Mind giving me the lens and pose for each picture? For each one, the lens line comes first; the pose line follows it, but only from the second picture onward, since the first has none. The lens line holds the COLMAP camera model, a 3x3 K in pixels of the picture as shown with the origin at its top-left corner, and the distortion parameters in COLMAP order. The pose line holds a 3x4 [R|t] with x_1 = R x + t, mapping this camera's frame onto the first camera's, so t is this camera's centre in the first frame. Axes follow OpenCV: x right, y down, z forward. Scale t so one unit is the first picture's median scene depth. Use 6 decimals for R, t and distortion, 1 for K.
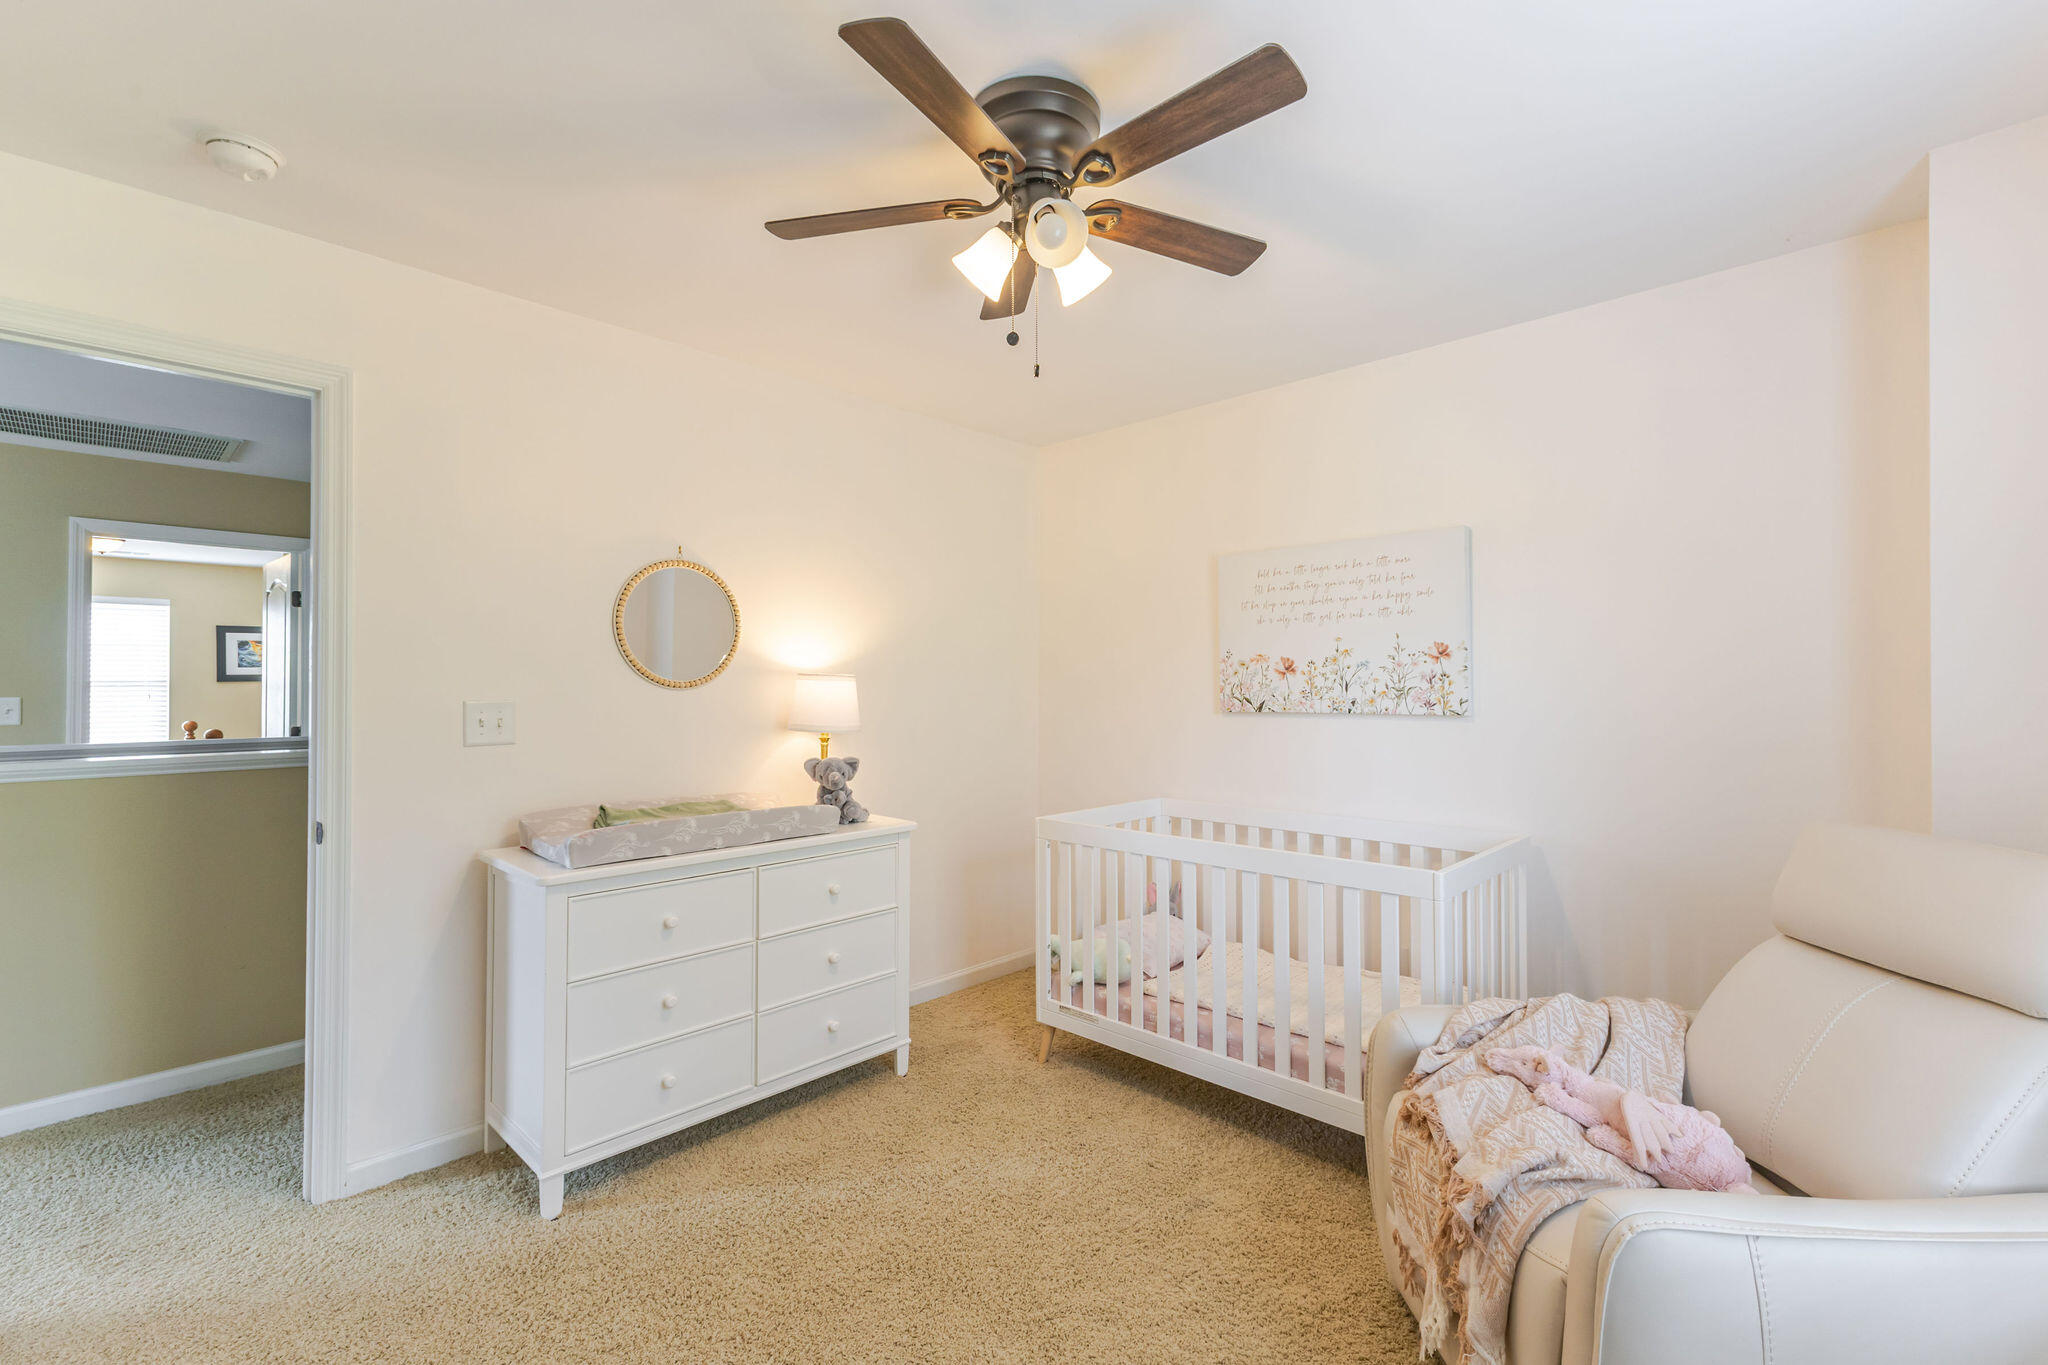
lens RADIAL K [[901.5, 0, 1031.1], [0, 901.5, 675.2], [0, 0, 1]] dist [0.009100, -0.007050]
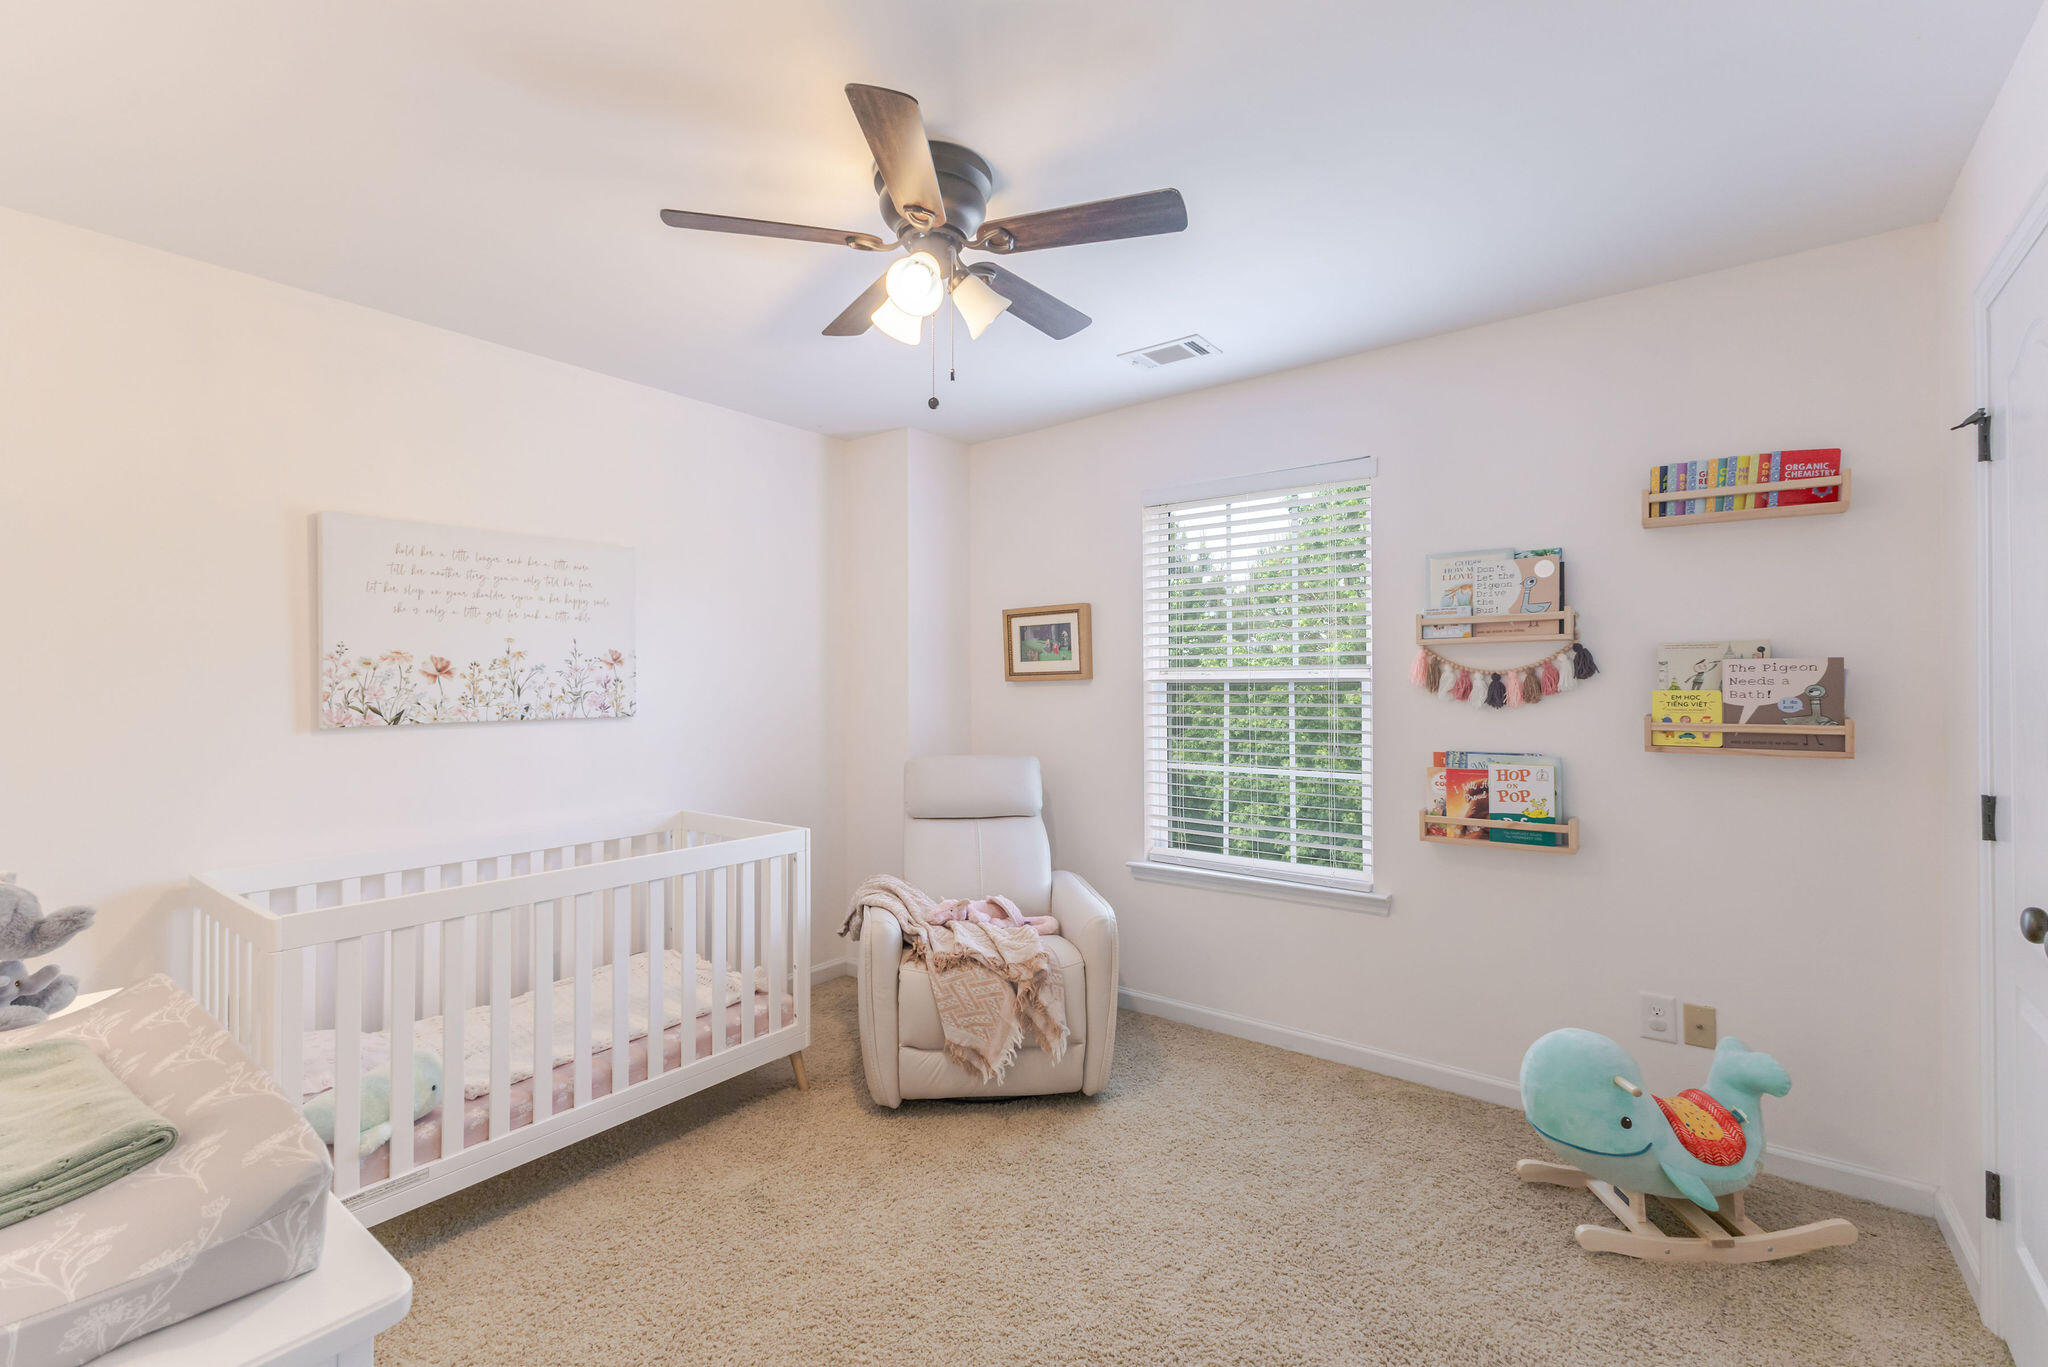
lens RADIAL K [[901.5, 0, 1031.1], [0, 901.5, 676.2], [0, 0, 1]] dist [0.009100, -0.007050]
pose [[-0.126295, 0.011161, 0.991930, -0.649562], [-0.007228, 0.999900, -0.012171, 0.004501], [-0.991966, -0.008706, -0.126201, 0.598688]]
